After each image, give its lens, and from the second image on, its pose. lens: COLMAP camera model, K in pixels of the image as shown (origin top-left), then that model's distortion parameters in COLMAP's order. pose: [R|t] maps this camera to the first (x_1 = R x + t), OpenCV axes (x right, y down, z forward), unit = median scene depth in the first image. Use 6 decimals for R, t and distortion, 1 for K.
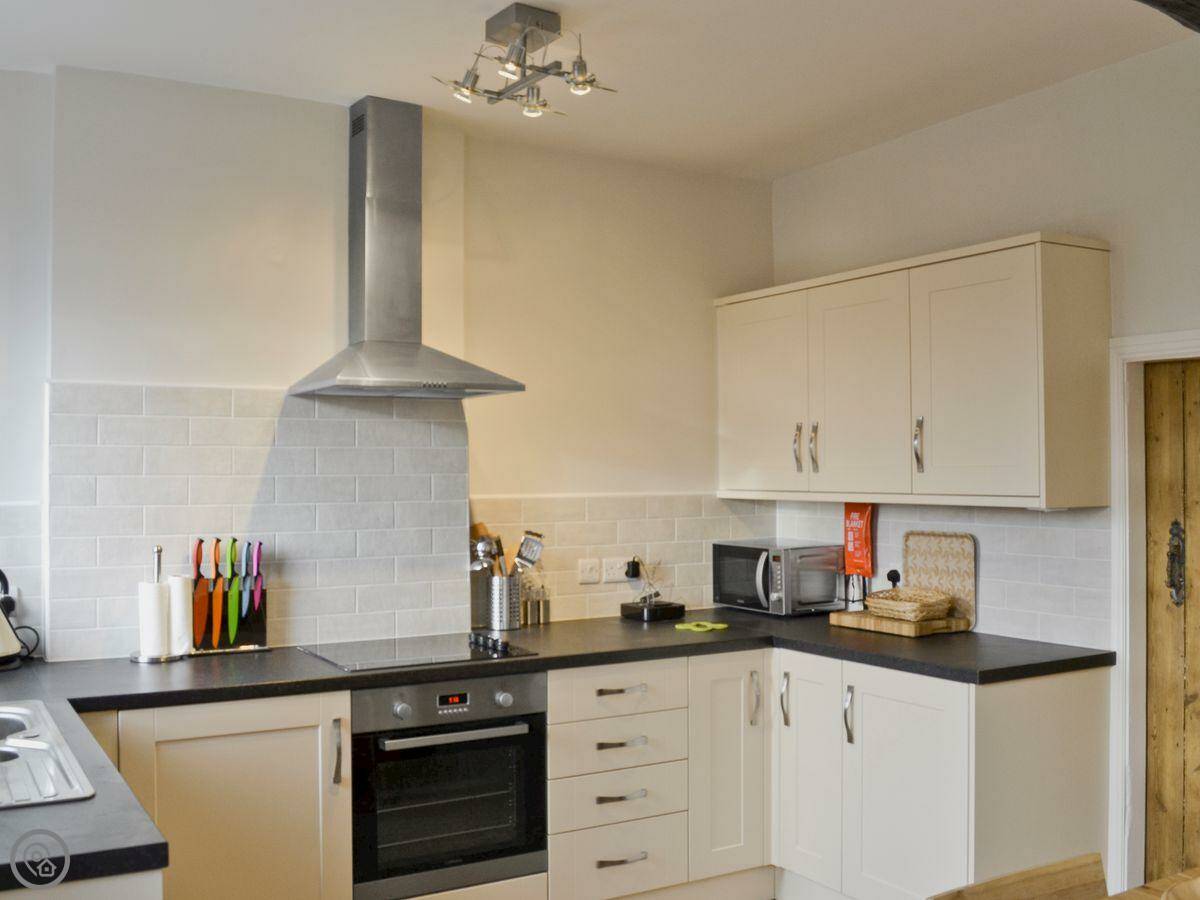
lens RADIAL K [[1187.9, 0, 600.2], [0, 1187.9, 476.2], [0, 0, 1]] dist [-0.007745, -0.011612]
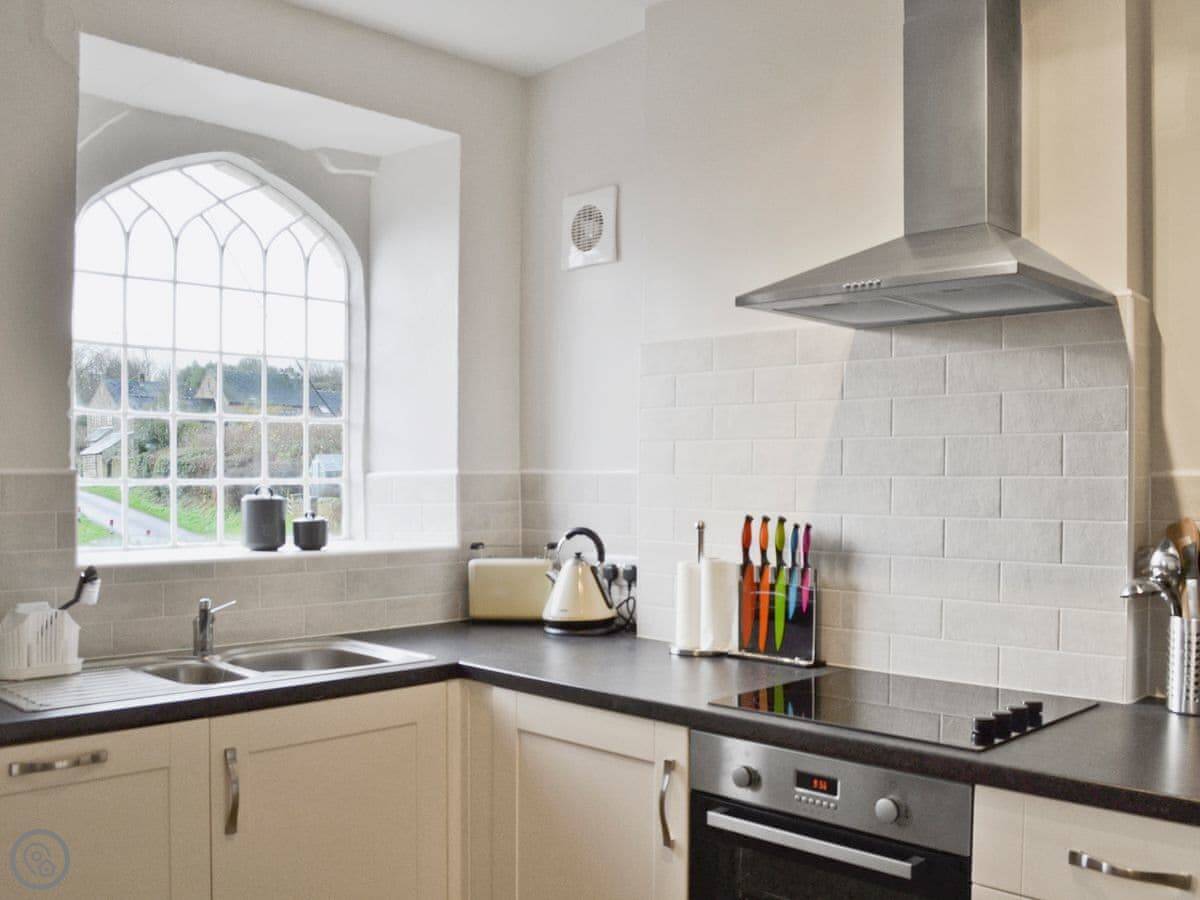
lens RADIAL K [[1187.9, 0, 600.2], [0, 1187.9, 476.2], [0, 0, 1]] dist [-0.007745, -0.011612]
pose [[0.262916, 0.008367, -0.964782, 0.416808], [-0.005804, 0.999958, 0.007090, 0.018968], [0.964801, 0.003736, 0.262953, 0.661415]]
